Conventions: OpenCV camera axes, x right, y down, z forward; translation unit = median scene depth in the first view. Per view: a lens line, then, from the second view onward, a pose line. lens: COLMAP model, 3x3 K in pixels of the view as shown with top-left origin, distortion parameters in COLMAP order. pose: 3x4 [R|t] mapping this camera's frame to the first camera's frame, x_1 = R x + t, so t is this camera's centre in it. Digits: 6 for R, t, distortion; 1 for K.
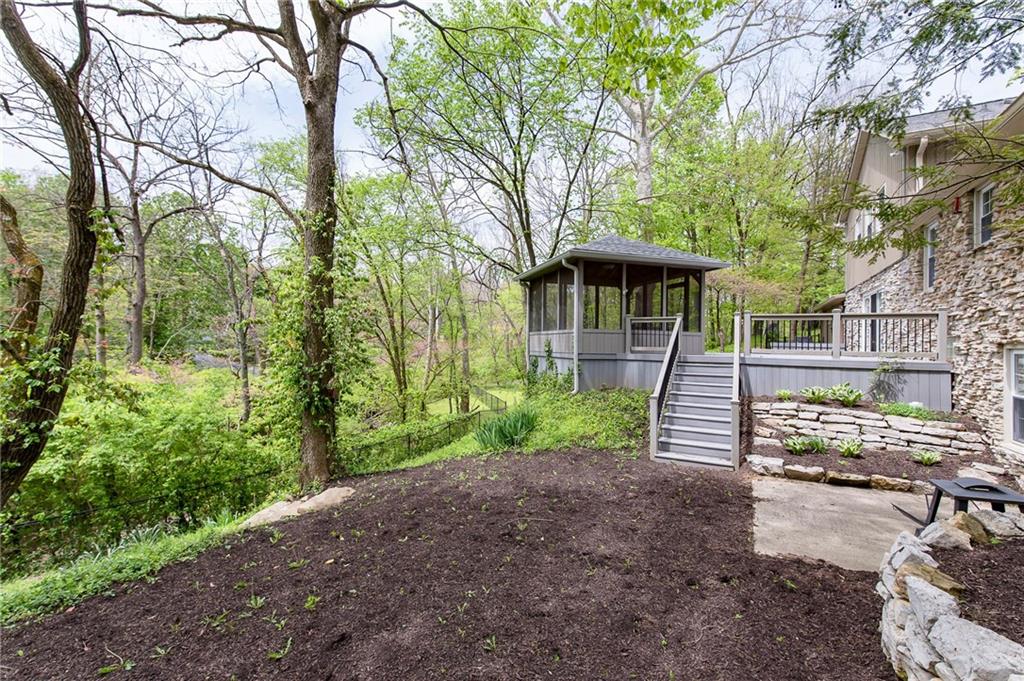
lens RADIAL K [[450.1, 0, 540.1], [0, 450.1, 327.9], [0, 0, 1]] dist [0.004612, -0.000593]
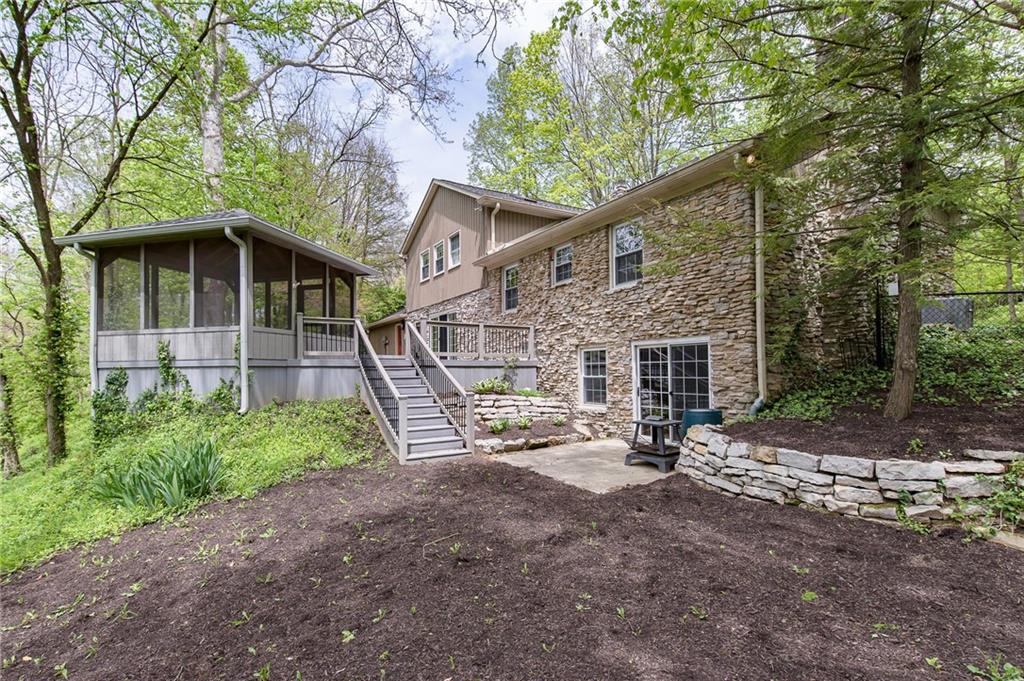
lens RADIAL K [[450.1, 0, 498.6], [0, 450.1, 358.3], [0, 0, 1]] dist [0.004612, -0.000593]
pose [[0.529803, -0.002717, 0.848116, -0.435910], [-0.009169, 0.999918, 0.008931, 0.060635], [-0.848071, -0.012508, 0.529735, 0.330837]]
